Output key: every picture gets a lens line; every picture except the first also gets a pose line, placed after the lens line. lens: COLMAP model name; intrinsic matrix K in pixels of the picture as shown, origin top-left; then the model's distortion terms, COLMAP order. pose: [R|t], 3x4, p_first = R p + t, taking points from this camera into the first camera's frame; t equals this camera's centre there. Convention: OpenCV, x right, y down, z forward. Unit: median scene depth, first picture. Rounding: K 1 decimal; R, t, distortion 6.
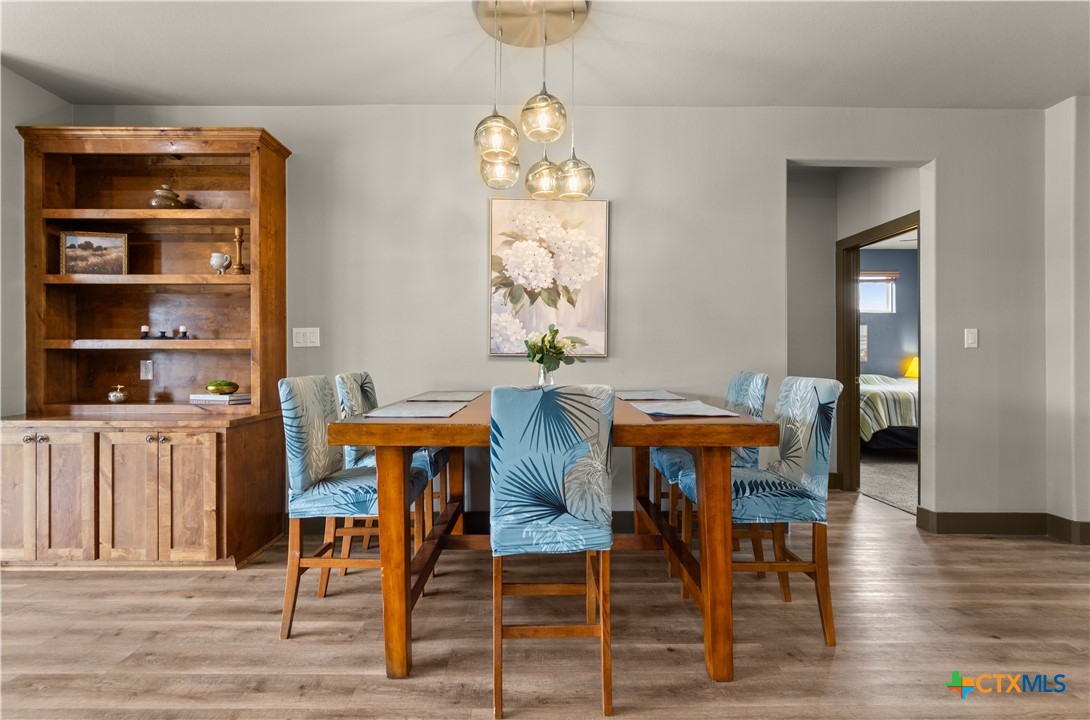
lens RADIAL K [[515.8, 0, 543.7], [0, 515.8, 361.4], [0, 0, 1]] dist [-0.033436, -0.000358]
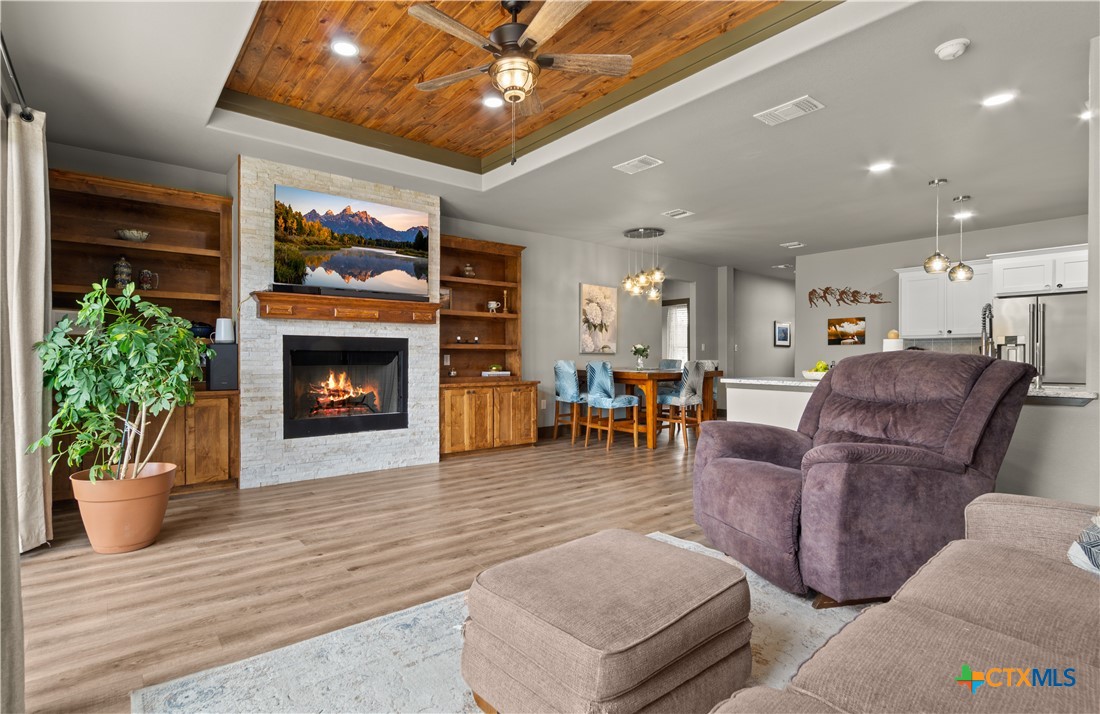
lens RADIAL K [[534.2, 0, 549.4], [0, 534.2, 355.5], [0, 0, 1]] dist [-0.001519, -0.000079]
pose [[0.768258, 0.003376, 0.640132, -1.703951], [-0.000381, 0.999988, -0.004816, 0.011299], [-0.640141, 0.003456, 0.768250, -0.699370]]
